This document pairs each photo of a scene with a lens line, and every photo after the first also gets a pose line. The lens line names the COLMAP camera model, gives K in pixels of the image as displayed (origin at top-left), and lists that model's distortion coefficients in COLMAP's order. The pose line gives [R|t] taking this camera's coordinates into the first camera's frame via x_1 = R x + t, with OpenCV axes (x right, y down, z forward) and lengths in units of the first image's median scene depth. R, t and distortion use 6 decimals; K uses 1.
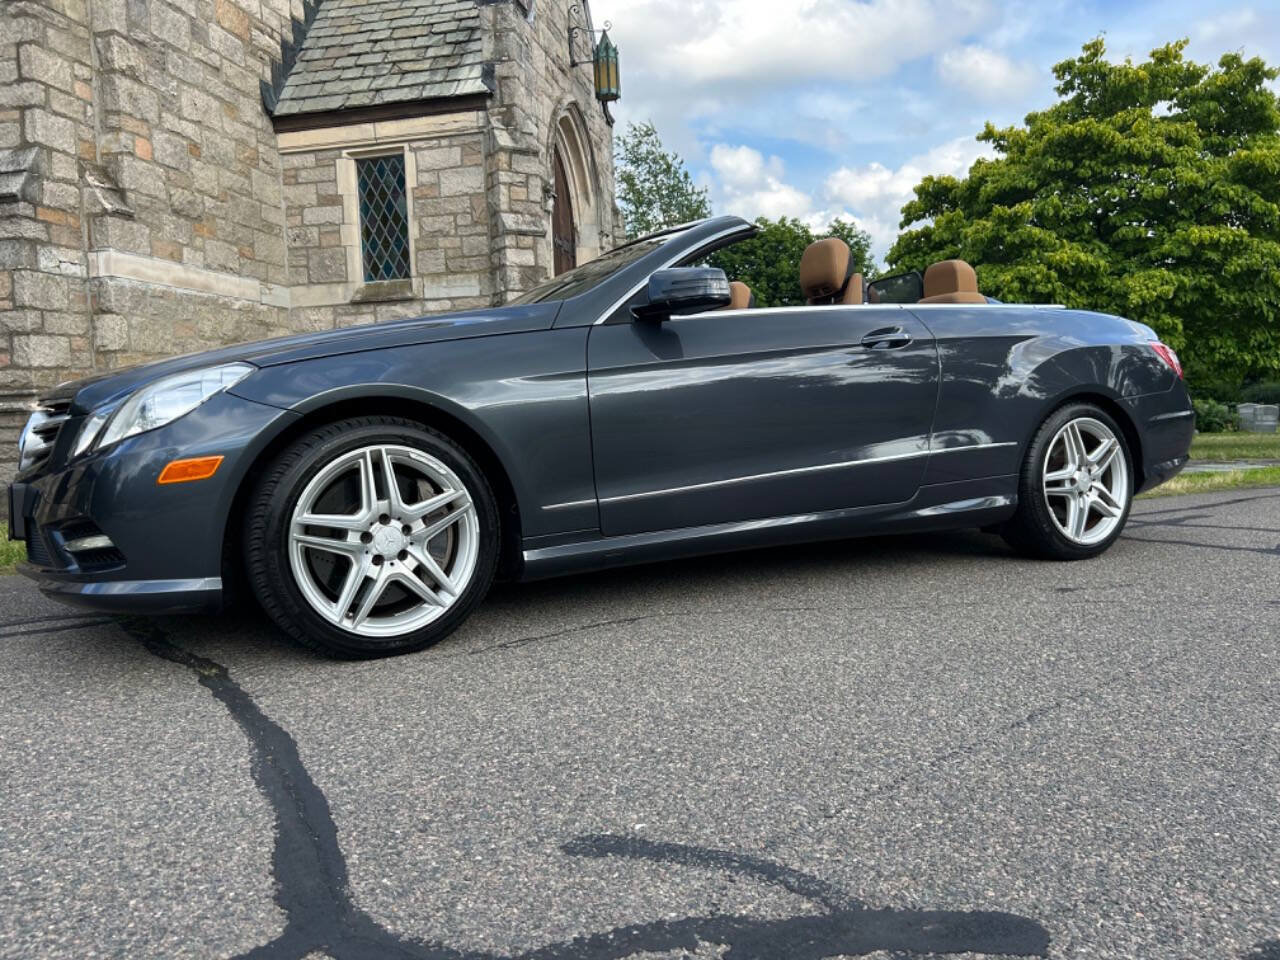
lens RADIAL K [[977.3, 0, 632.1], [0, 977.3, 484.1], [0, 0, 1]] dist [0.041641, -0.042340]
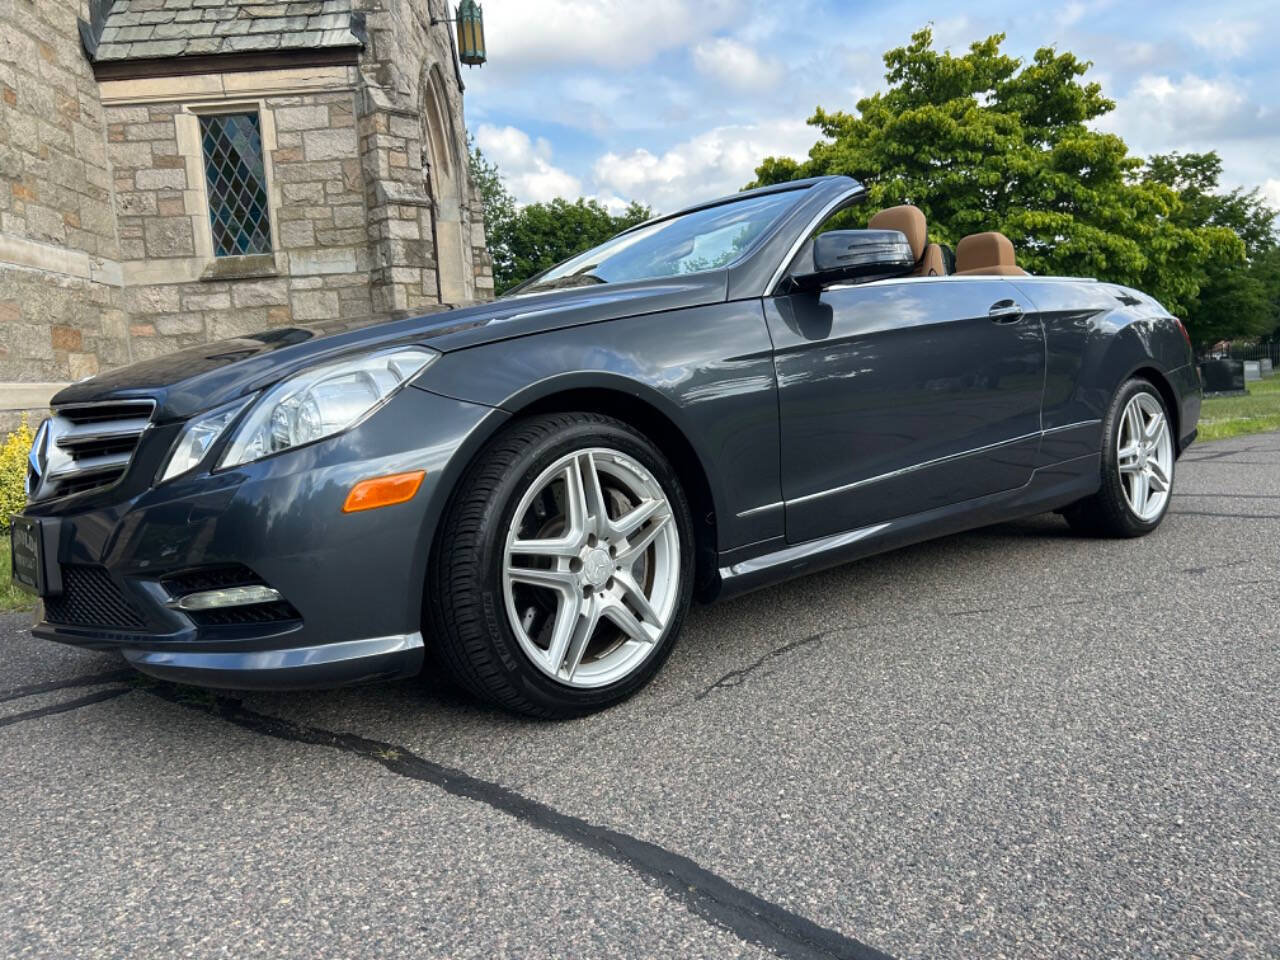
lens RADIAL K [[977.3, 0, 632.1], [0, 977.3, 484.1], [0, 0, 1]] dist [0.041641, -0.042340]
pose [[0.975961, -0.043153, 0.213631, -0.108668], [0.039420, 0.998987, 0.021706, -0.007368], [-0.214351, -0.012763, 0.976673, 0.059625]]
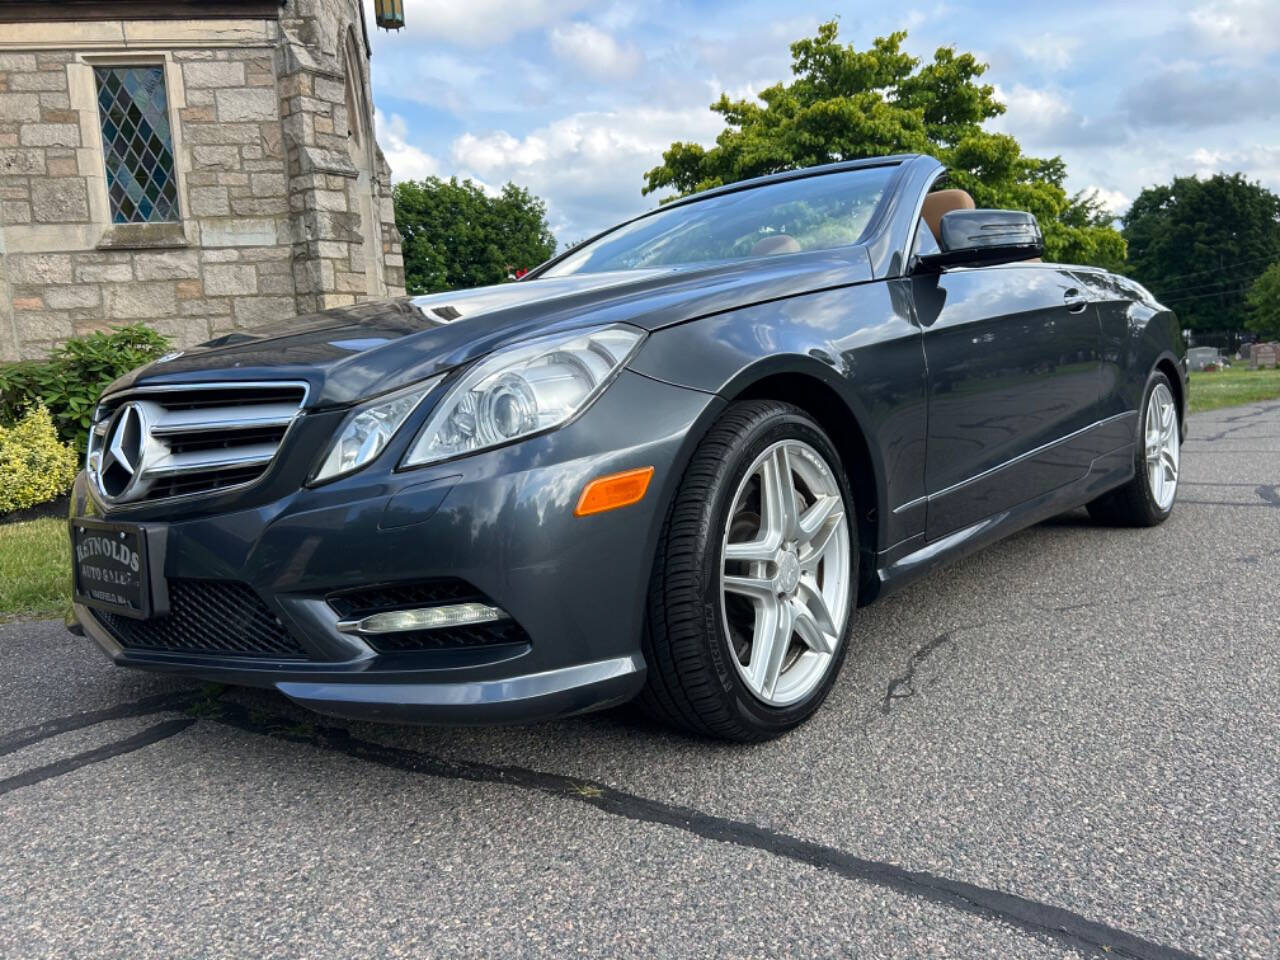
lens RADIAL K [[978.1, 0, 634.6], [0, 978.1, 485.5], [0, 0, 1]] dist [0.037100, -0.037531]
pose [[0.937057, -0.051270, 0.345393, -0.168522], [0.038991, 0.998339, 0.042409, -0.011565], [-0.346993, -0.026273, 0.937500, 0.101148]]
